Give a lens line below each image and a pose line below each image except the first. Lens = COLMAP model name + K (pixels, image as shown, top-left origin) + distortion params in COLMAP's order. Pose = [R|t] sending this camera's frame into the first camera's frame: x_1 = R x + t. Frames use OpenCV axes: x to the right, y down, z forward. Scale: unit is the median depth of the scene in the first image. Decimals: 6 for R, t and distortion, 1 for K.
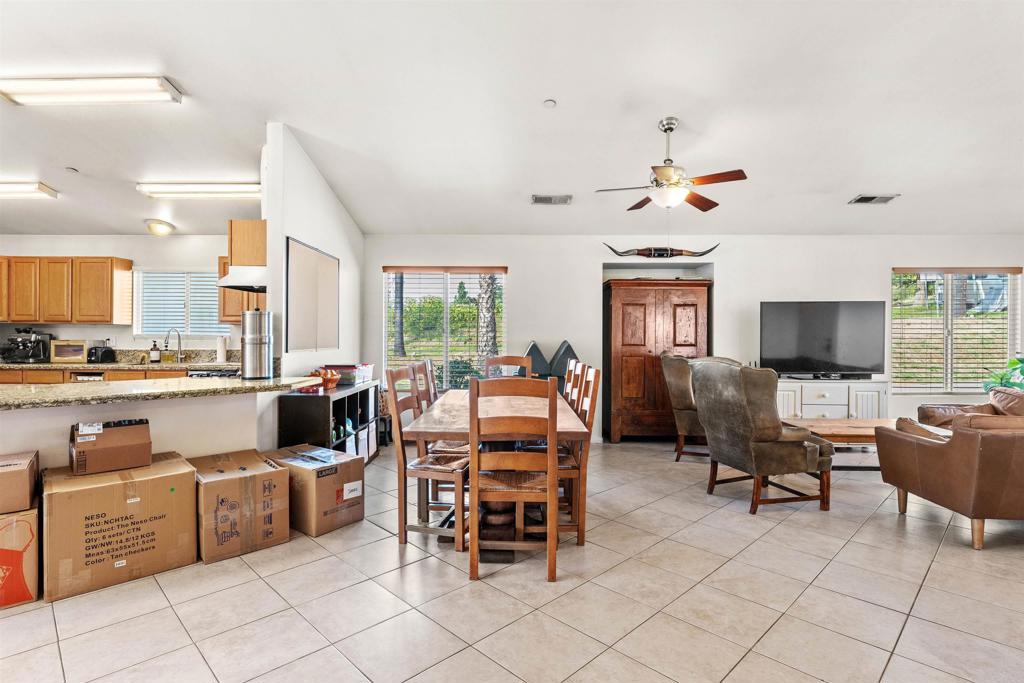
lens RADIAL K [[511.9, 0, 512.0], [0, 511.9, 341.5], [0, 0, 1]] dist [0.000103, -0.000205]
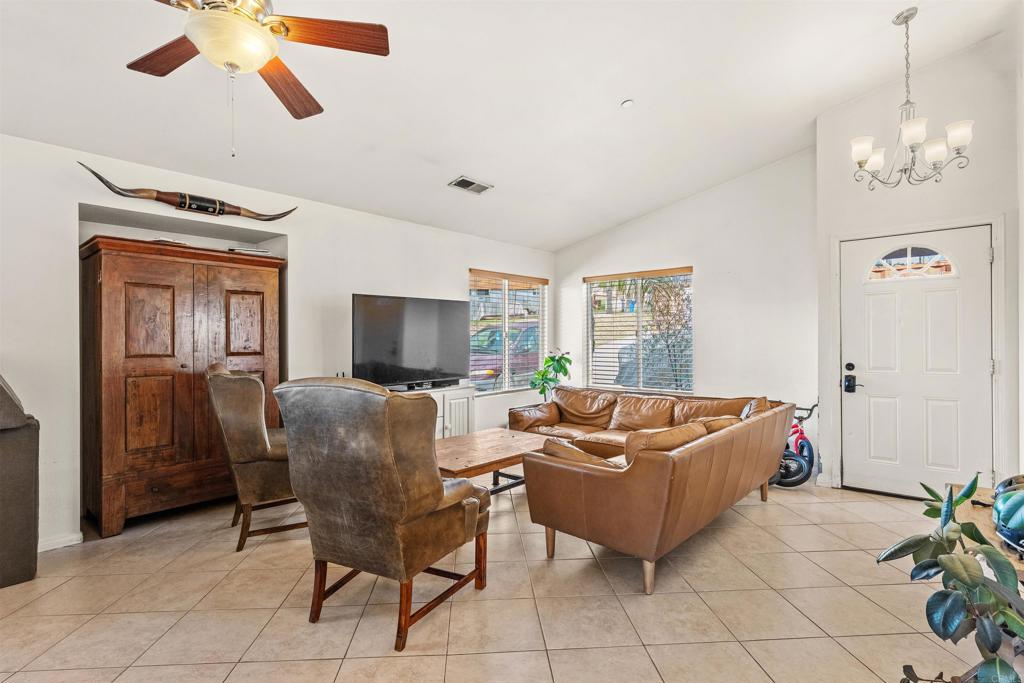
lens RADIAL K [[494.2, 0, 510.5], [0, 494.2, 337.7], [0, 0, 1]] dist [0.000189, 0.000184]
pose [[0.654953, -0.003657, 0.755661, 0.081707], [0.015479, 0.999843, -0.008577, -0.002653], [-0.755511, 0.017315, 0.654907, 0.325706]]
